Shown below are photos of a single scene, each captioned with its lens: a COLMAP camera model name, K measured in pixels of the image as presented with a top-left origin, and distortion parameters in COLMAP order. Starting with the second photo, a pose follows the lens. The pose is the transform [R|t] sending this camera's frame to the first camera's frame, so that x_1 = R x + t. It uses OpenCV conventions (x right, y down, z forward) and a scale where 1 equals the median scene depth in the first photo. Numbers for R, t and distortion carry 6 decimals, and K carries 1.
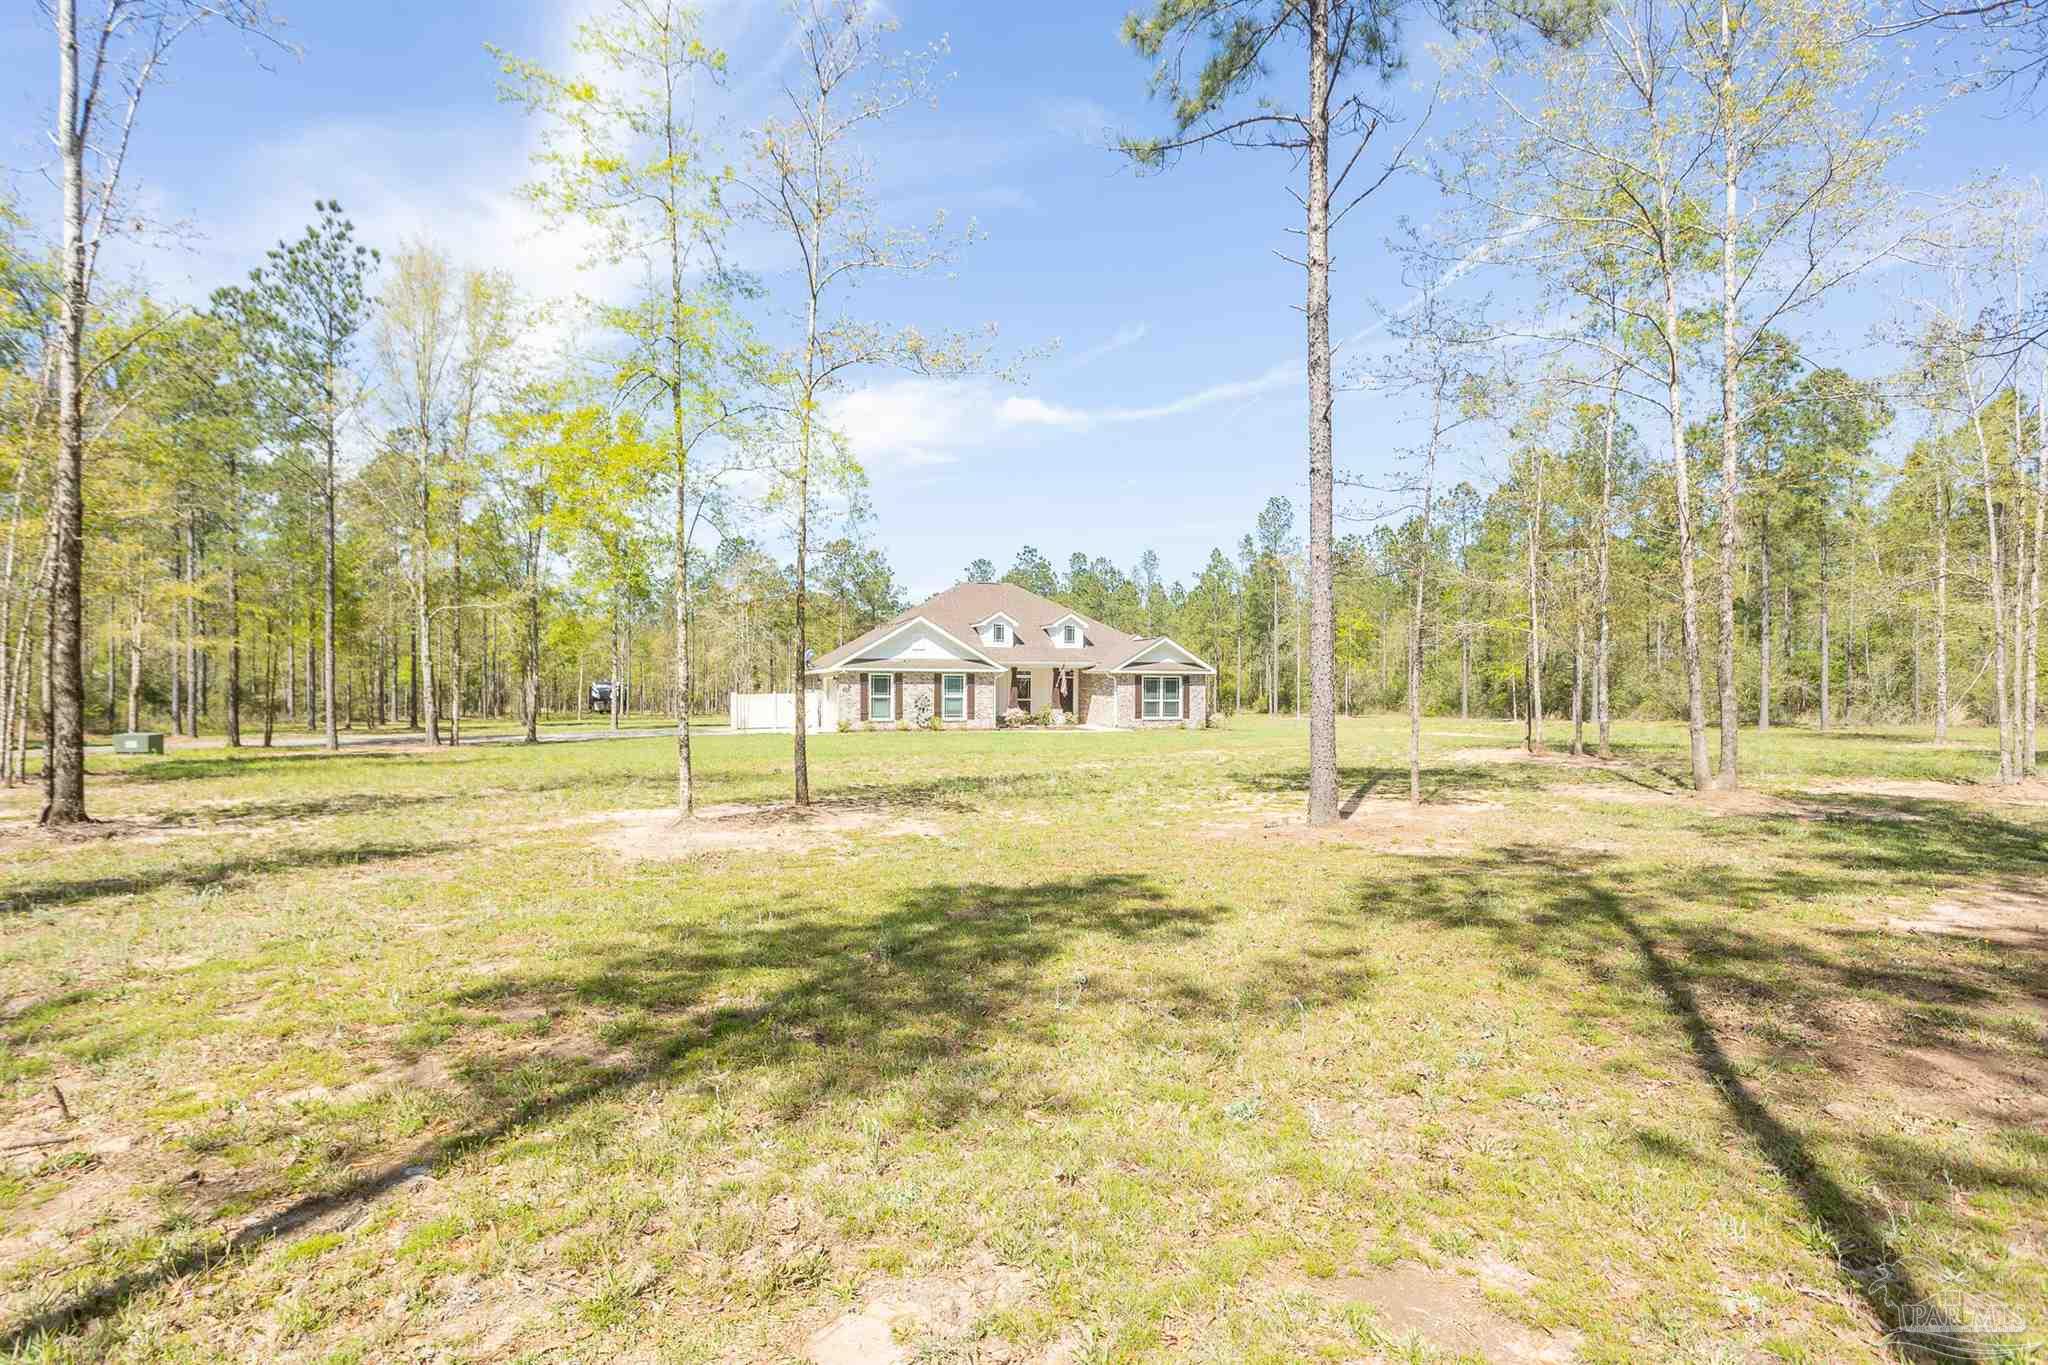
lens RADIAL K [[1014.8, 0, 1024.0], [0, 1014.8, 682.5], [0, 0, 1]] dist [-0.038278, 0.029703]
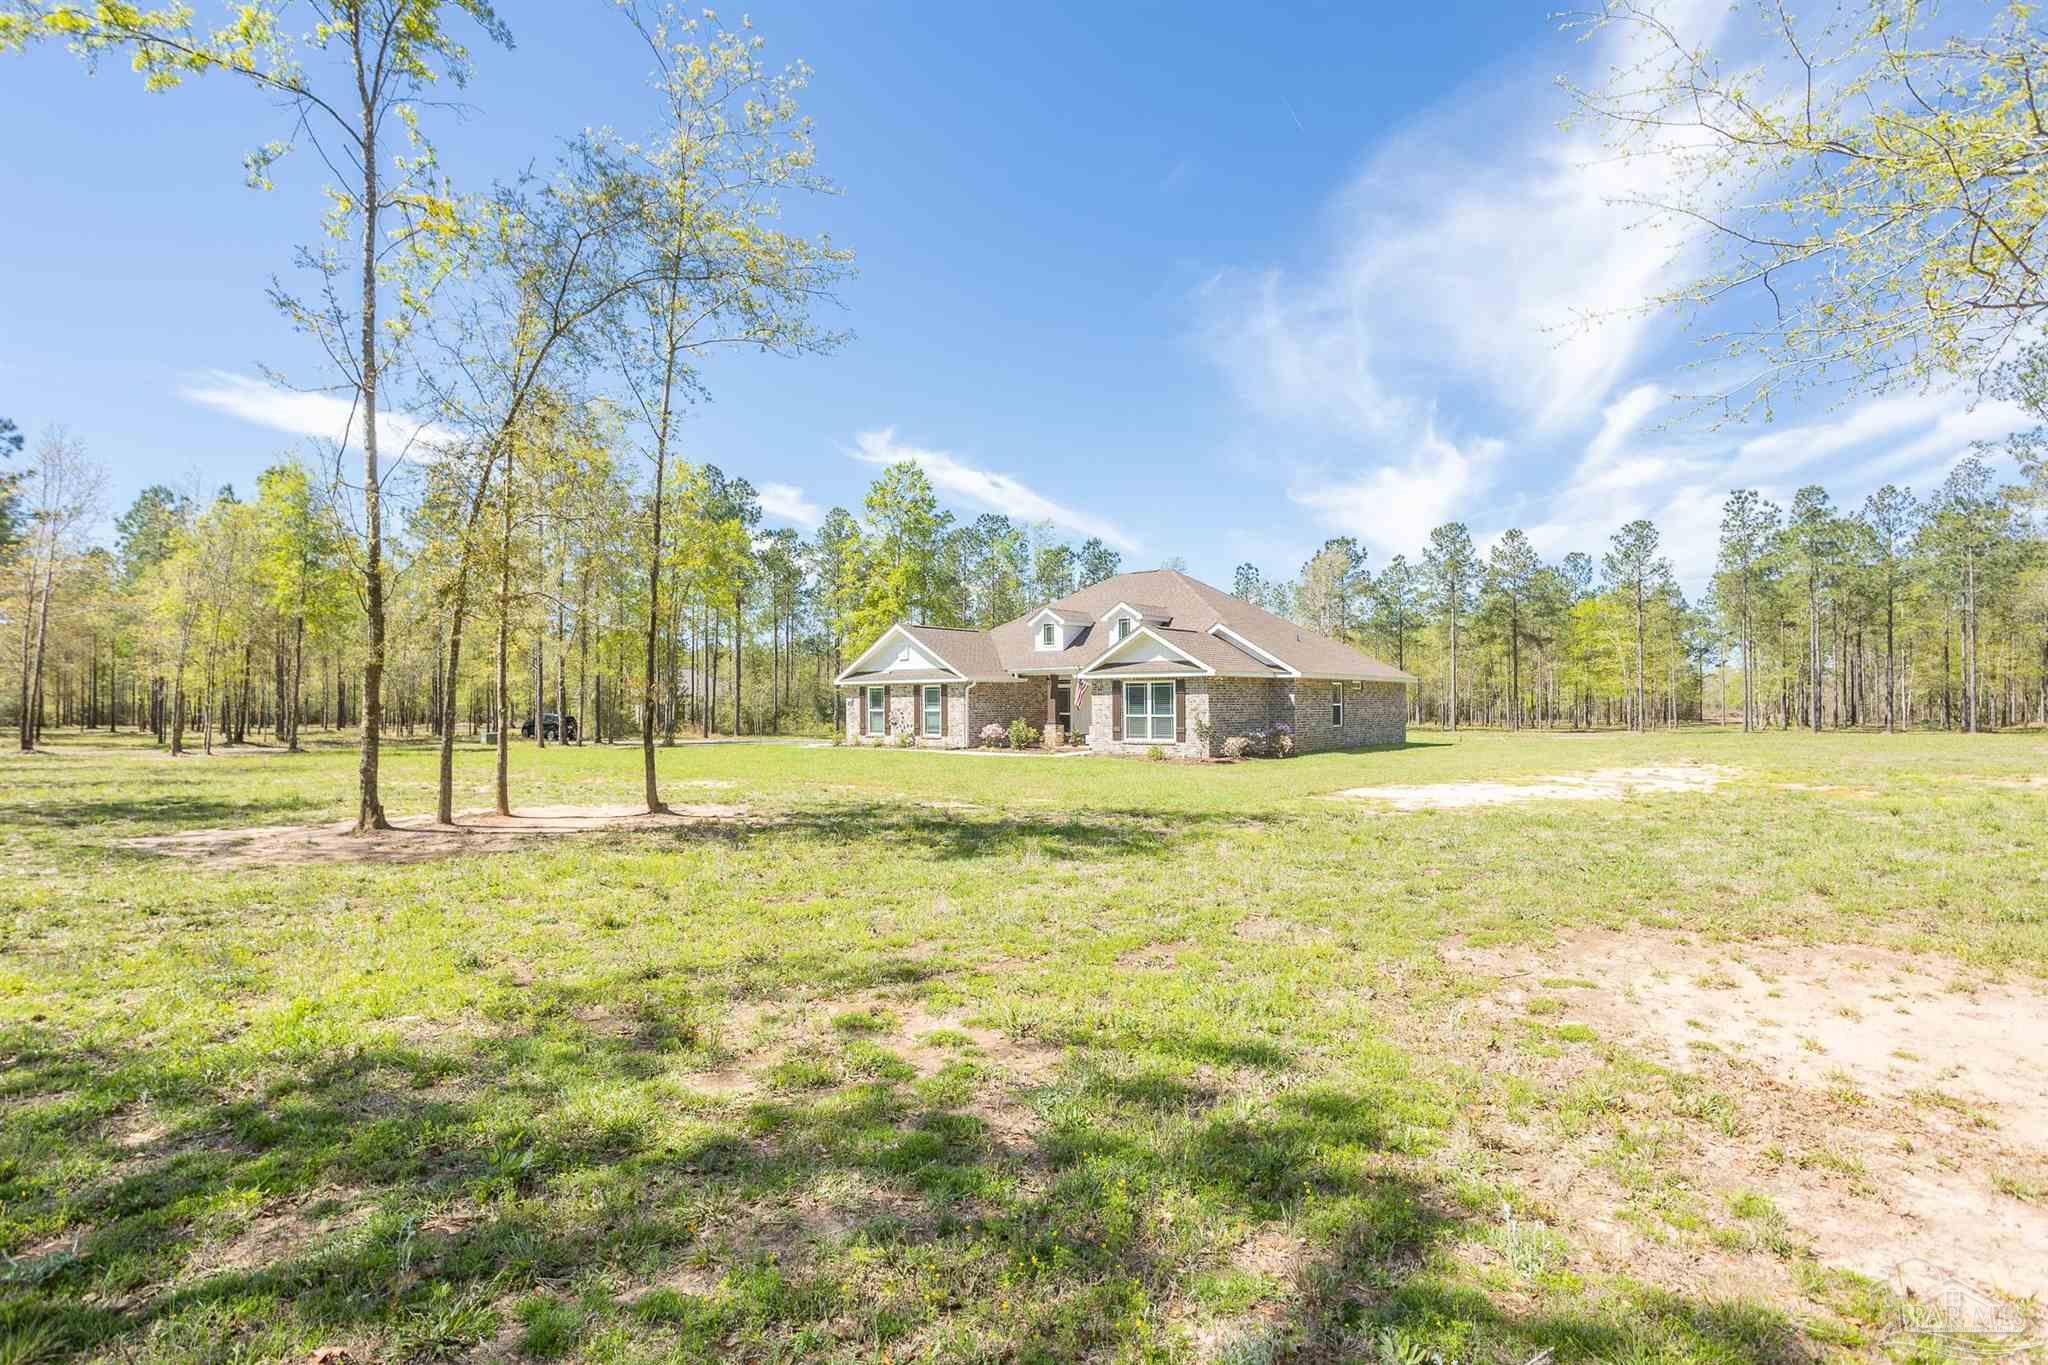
lens RADIAL K [[1014.8, 0, 1024.0], [0, 1014.8, 682.5], [0, 0, 1]] dist [-0.038278, 0.029703]
pose [[0.512581, -0.025444, -0.858262, 0.701496], [0.011783, 0.999675, -0.022599, 0.009650], [0.858558, 0.001471, 0.512714, 0.568647]]
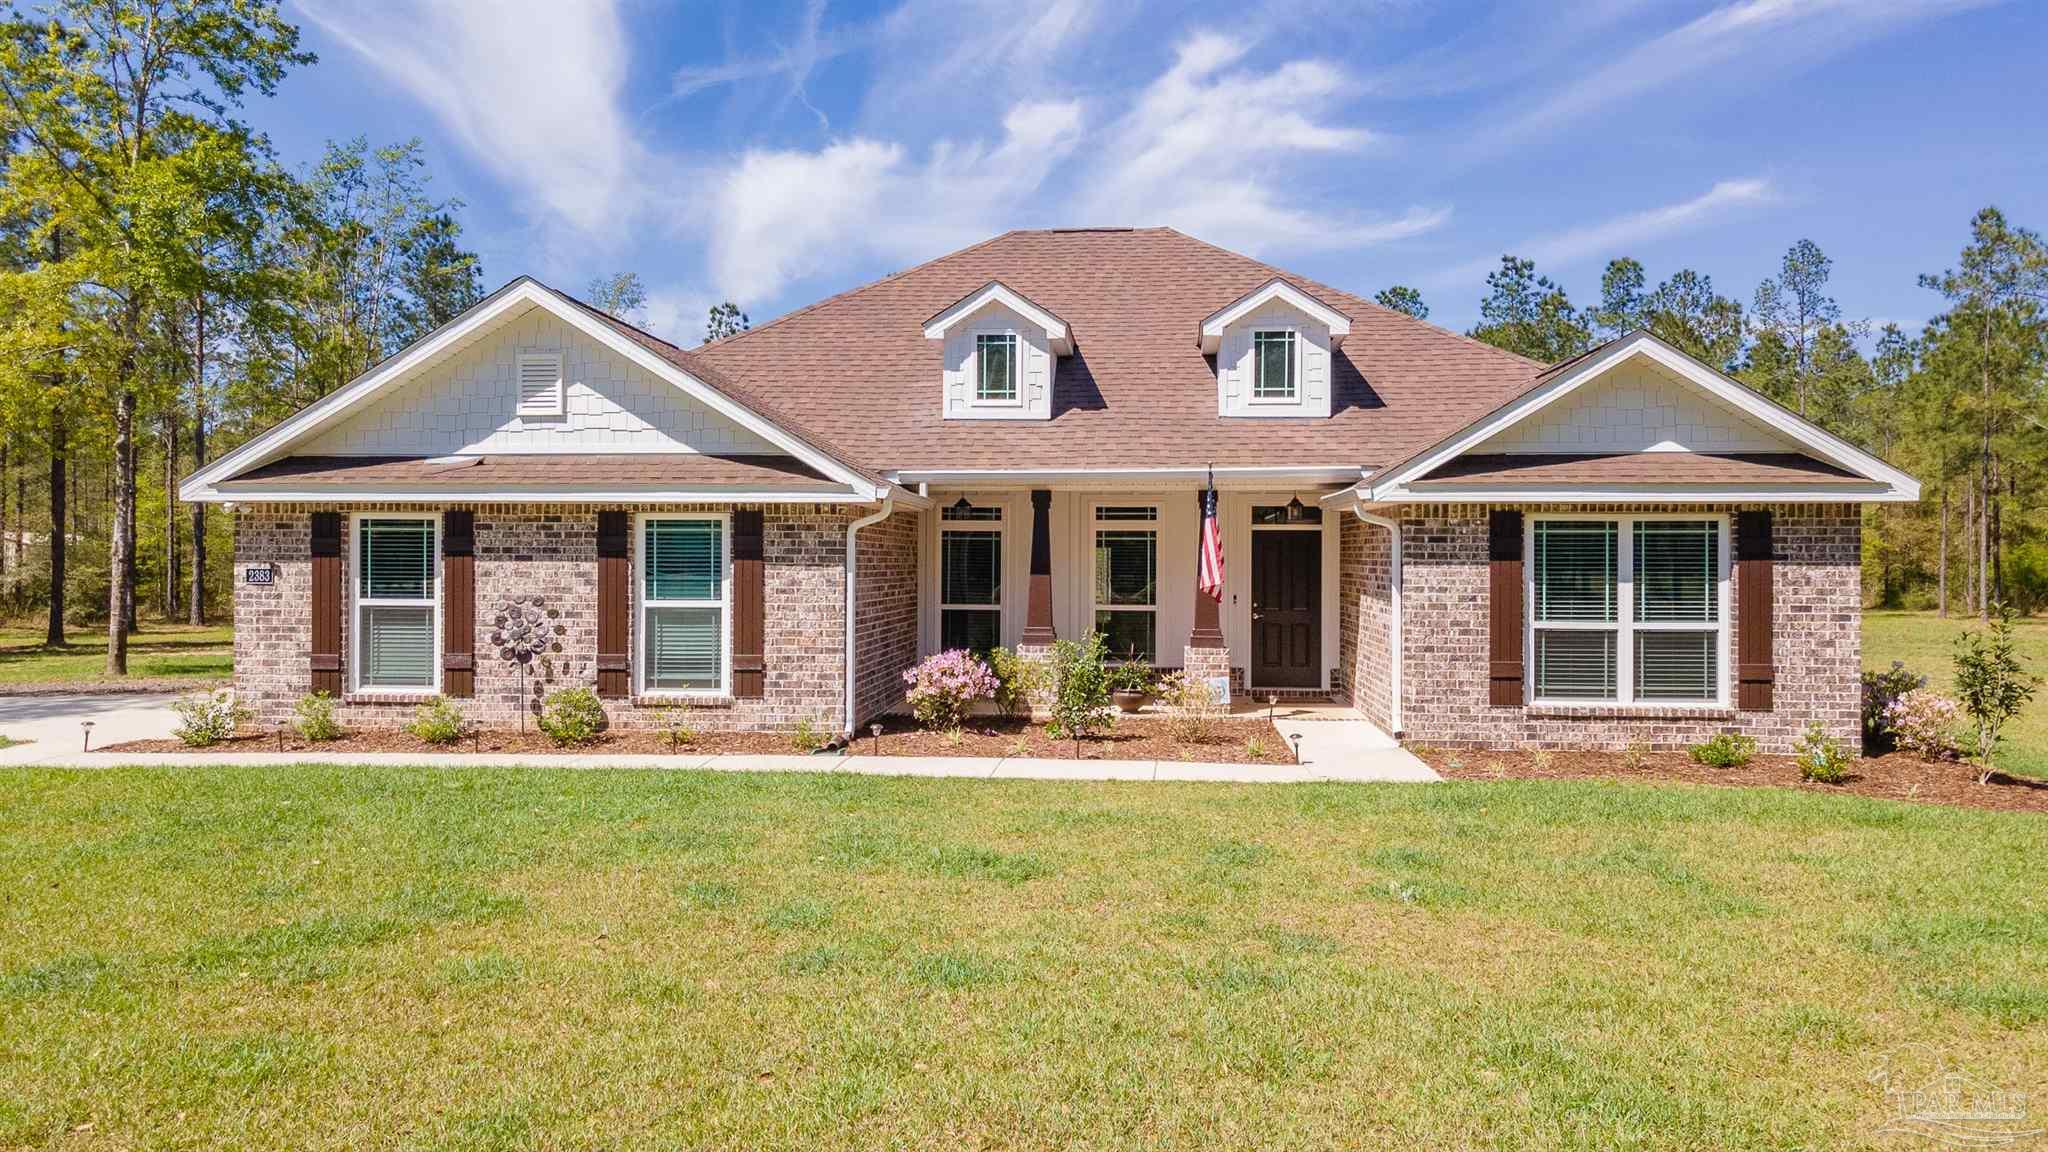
lens RADIAL K [[1433.1, 0, 1024.0], [0, 1433.1, 576.0], [0, 0, 1]] dist [0.007631, 0.035192]
pose [[0.918522, 0.004483, -0.395345, 0.139976], [0.004158, 0.999771, 0.020999, -0.000692], [0.395349, -0.020932, 0.918293, 0.661724]]
